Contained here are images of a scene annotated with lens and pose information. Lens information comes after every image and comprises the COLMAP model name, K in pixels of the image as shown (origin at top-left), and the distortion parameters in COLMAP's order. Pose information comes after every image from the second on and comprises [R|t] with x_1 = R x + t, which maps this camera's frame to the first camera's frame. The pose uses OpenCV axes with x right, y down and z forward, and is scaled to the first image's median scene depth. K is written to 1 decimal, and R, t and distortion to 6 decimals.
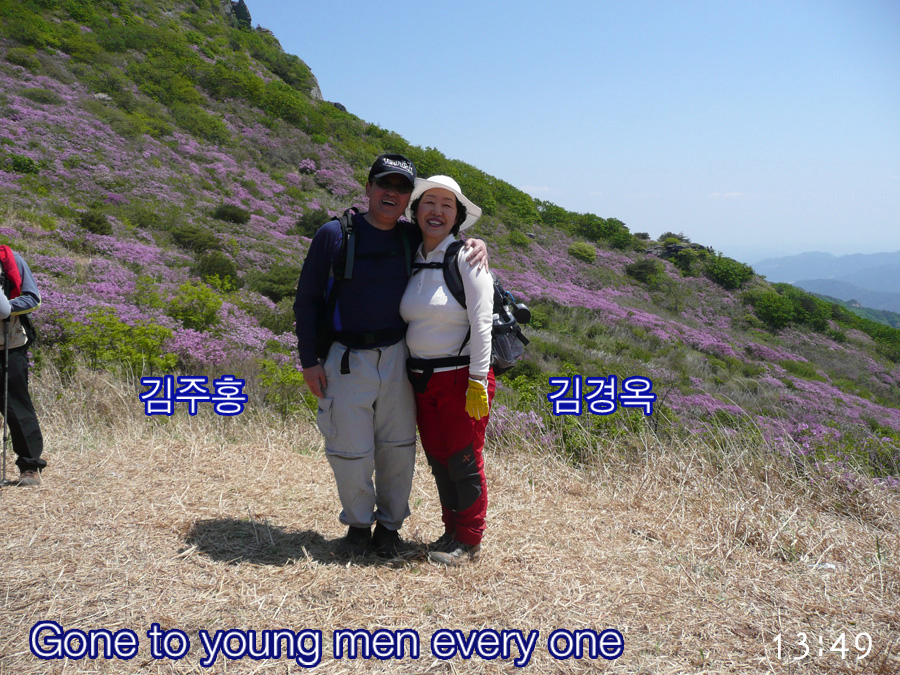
lens RADIAL K [[737.8, 0, 449.5], [0, 737.8, 337.4], [0, 0, 1]] dist [-0.003429, -0.002952]
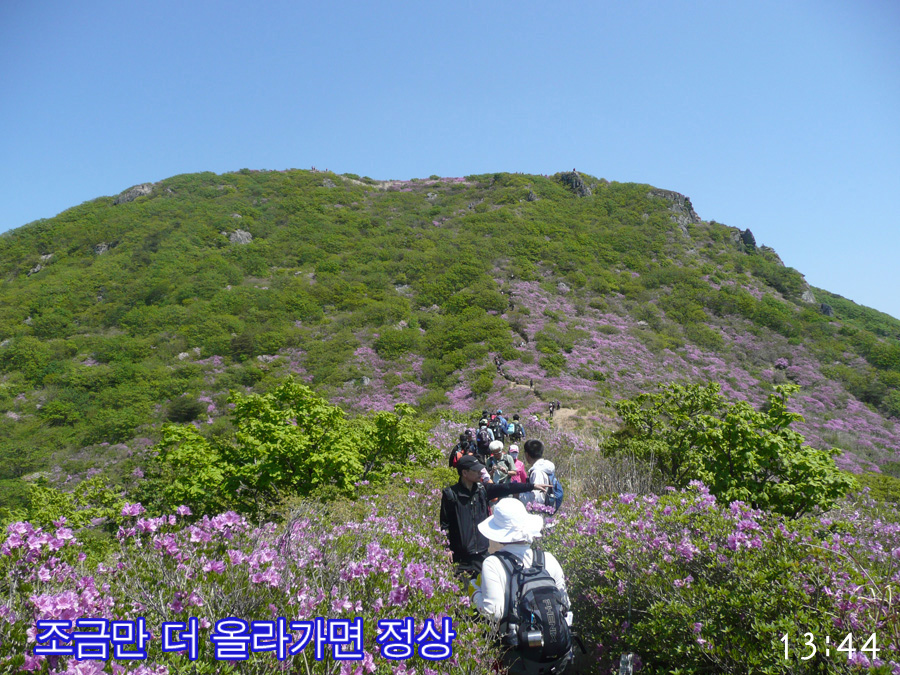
lens RADIAL K [[737.8, 0, 449.9], [0, 737.8, 338.7], [0, 0, 1]] dist [-0.003429, -0.002952]
pose [[0.770173, -0.040022, -0.636579, 0.206836], [-0.099098, 0.978402, -0.181408, 0.030608], [0.630090, 0.202799, 0.749572, -0.418864]]
